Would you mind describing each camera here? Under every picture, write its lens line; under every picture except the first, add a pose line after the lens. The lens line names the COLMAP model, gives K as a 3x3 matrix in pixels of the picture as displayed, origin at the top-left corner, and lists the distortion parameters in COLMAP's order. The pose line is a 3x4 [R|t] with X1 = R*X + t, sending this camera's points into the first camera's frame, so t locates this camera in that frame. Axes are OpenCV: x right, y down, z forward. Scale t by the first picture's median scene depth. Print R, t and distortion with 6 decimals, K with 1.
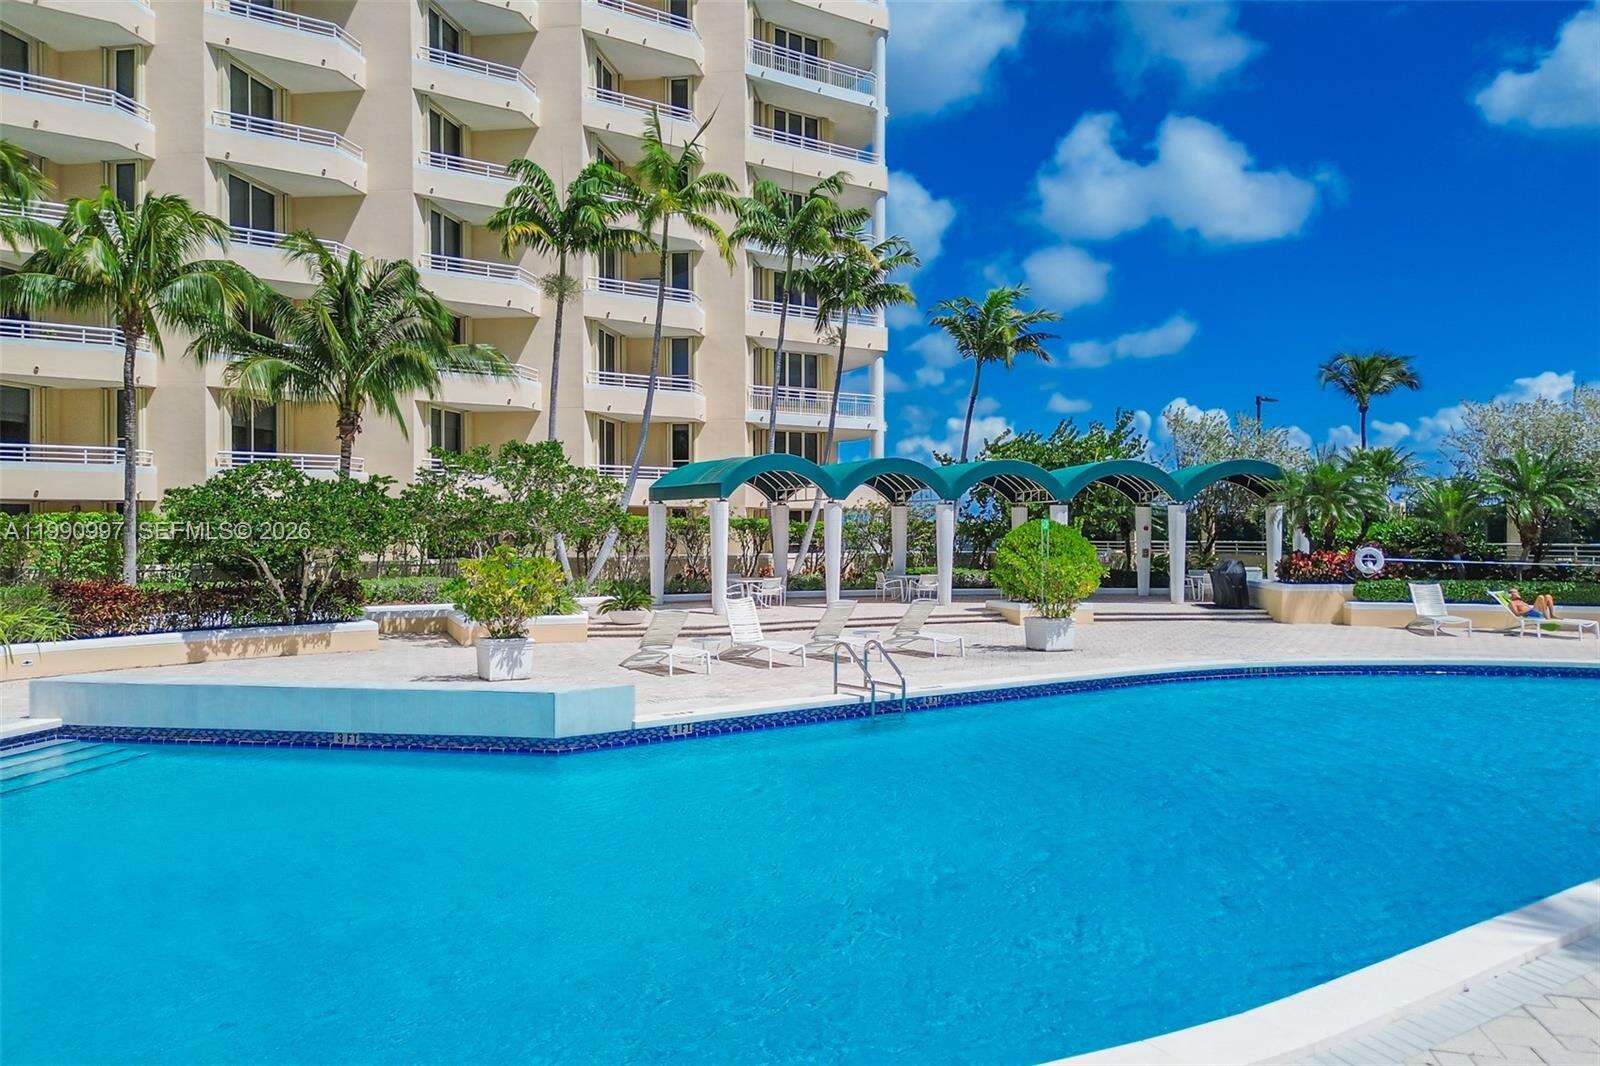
lens RADIAL K [[1168.8, 0, 793.3], [0, 1168.8, 526.8], [0, 0, 1]] dist [0.087089, -0.086309]
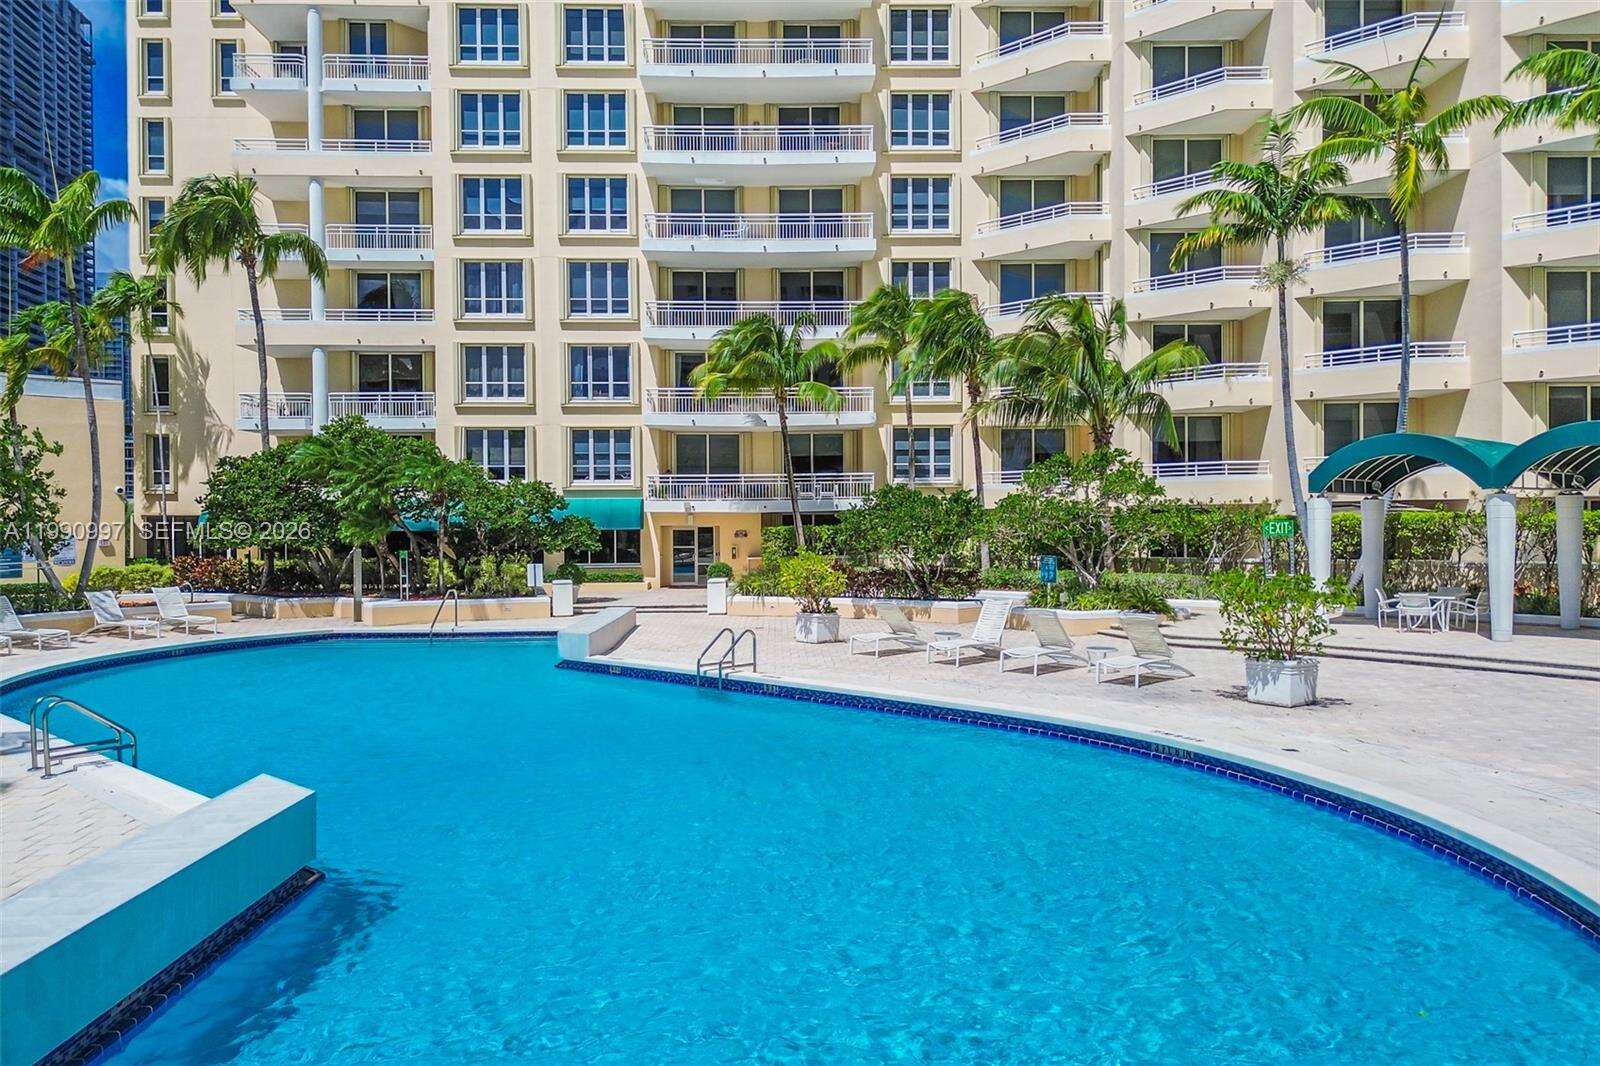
lens RADIAL K [[1162.5, 0, 805.4], [0, 1162.5, 525.3], [0, 0, 1]] dist [0.044354, 0.000182]
pose [[0.203036, -0.000782, -0.979171, 1.096609], [0.002206, 0.999998, -0.000341, -0.004441], [0.979169, -0.002091, 0.203037, 0.743727]]
